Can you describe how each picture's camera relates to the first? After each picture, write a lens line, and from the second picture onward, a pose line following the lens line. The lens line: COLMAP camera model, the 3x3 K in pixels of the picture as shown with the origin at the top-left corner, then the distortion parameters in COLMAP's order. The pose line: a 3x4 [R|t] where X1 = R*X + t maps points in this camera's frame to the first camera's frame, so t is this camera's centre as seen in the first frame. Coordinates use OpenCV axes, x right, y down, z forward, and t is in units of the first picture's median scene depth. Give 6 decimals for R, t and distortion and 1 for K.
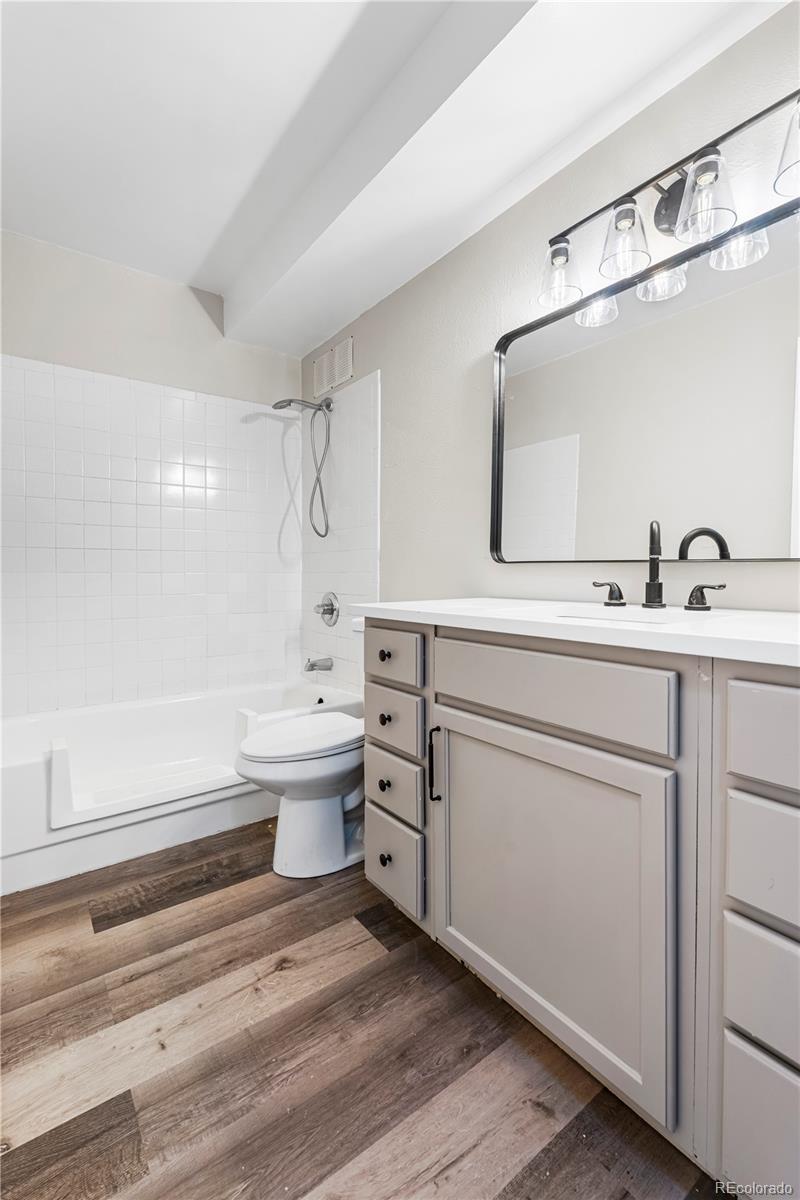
lens RADIAL K [[535.5, 0, 399.9], [0, 535.5, 577.1], [0, 0, 1]] dist [-0.001766, -0.000480]
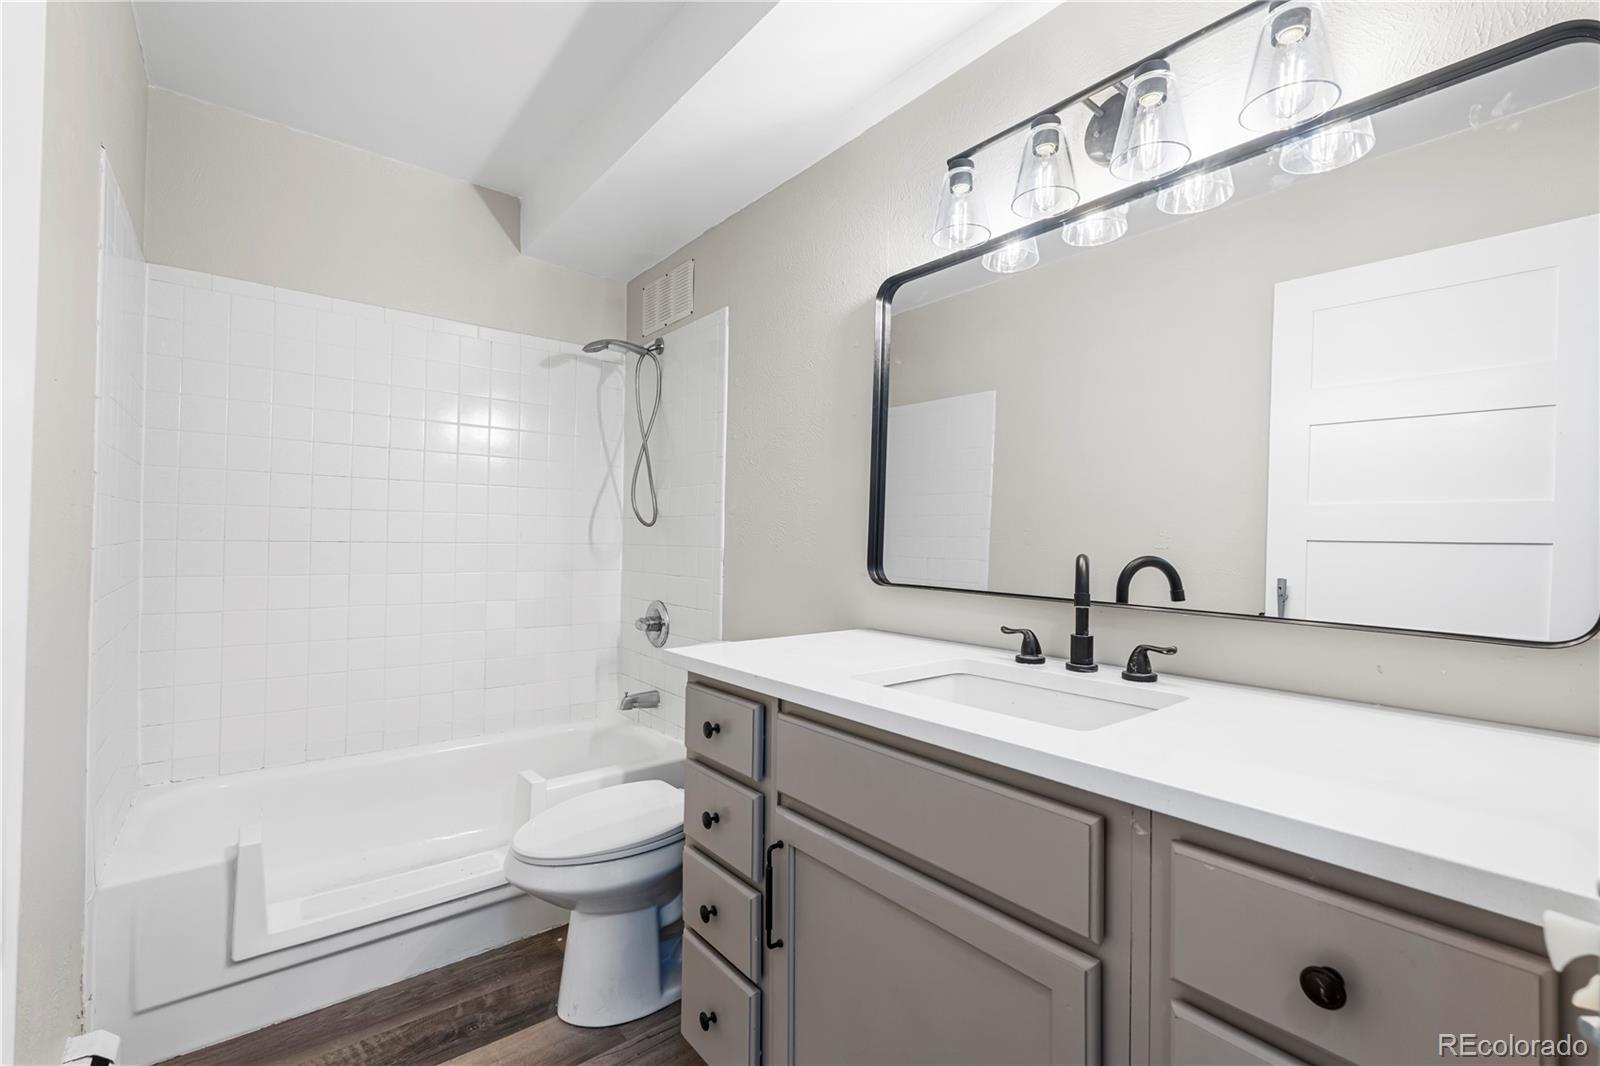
lens RADIAL K [[703.1, 0, 801.8], [0, 703.1, 527.0], [0, 0, 1]] dist [-0.002468, -0.000012]
pose [[0.998930, 0.016204, 0.043320, 0.044552], [-0.014979, 0.999483, -0.028447, -0.093018], [-0.043759, 0.027768, 0.998656, 0.051301]]
